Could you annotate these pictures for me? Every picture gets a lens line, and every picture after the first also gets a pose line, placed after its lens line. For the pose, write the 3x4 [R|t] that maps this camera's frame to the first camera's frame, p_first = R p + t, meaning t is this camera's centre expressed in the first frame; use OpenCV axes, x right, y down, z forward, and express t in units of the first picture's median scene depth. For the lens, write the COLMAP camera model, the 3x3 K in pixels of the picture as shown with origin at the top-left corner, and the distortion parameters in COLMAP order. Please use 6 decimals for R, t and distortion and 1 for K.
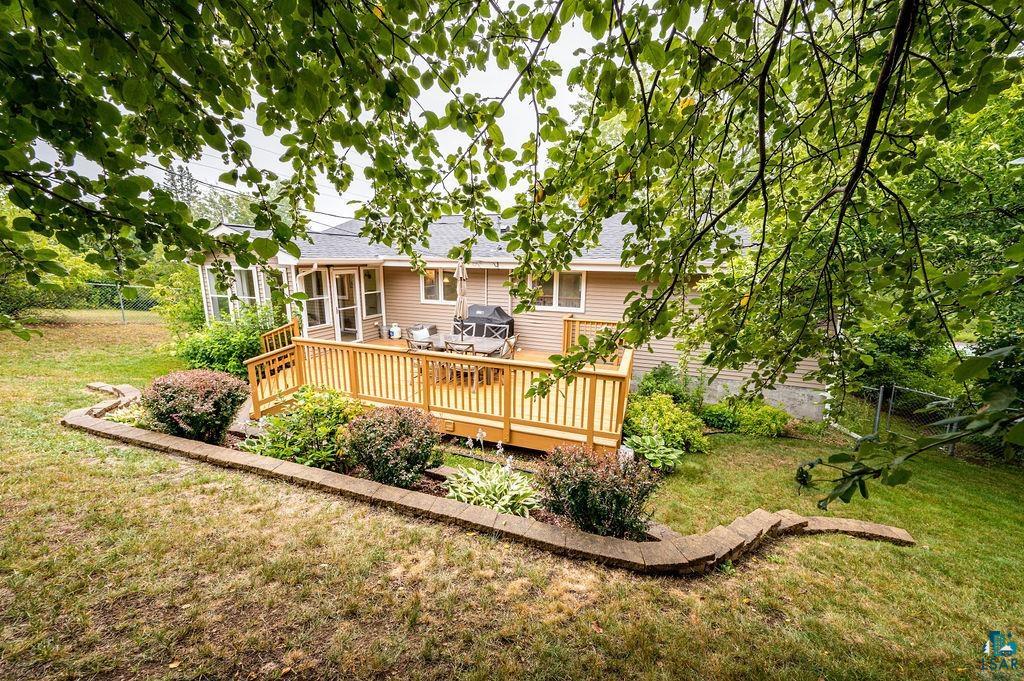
lens RADIAL K [[404.1, 0, 512.0], [0, 404.1, 340.5], [0, 0, 1]] dist [0.000227, 0.000026]
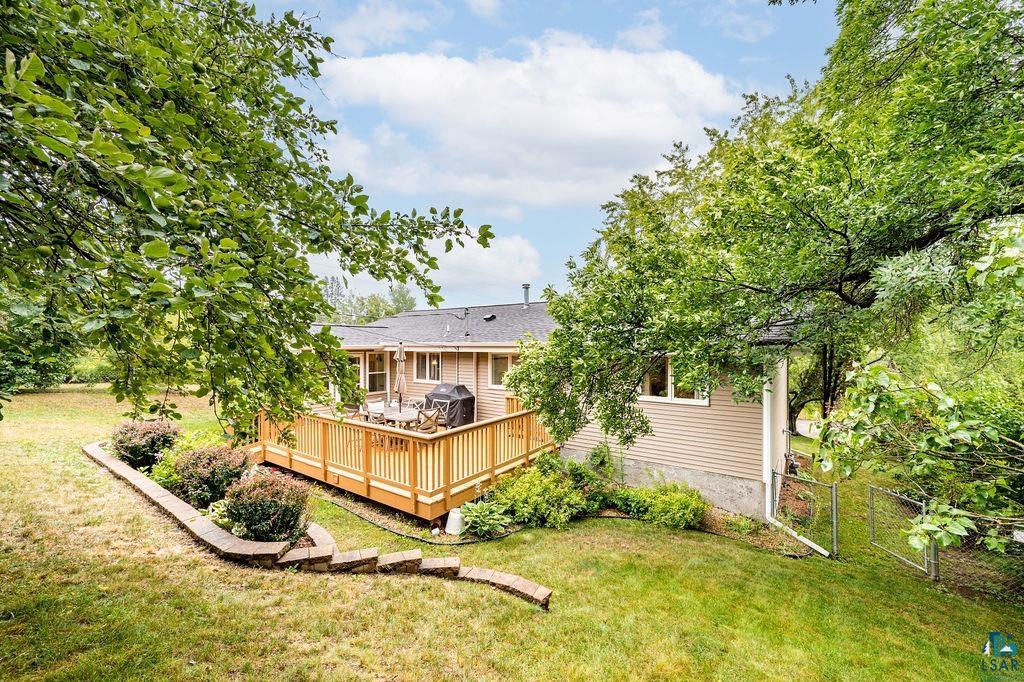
lens RADIAL K [[404.1, 0, 512.0], [0, 404.1, 341.0], [0, 0, 1]] dist [0.000227, 0.000026]
pose [[0.965090, -0.013415, -0.261575, 0.412269], [-0.042098, 0.977758, -0.205466, 0.021046], [0.258514, 0.209305, 0.943060, -0.048665]]
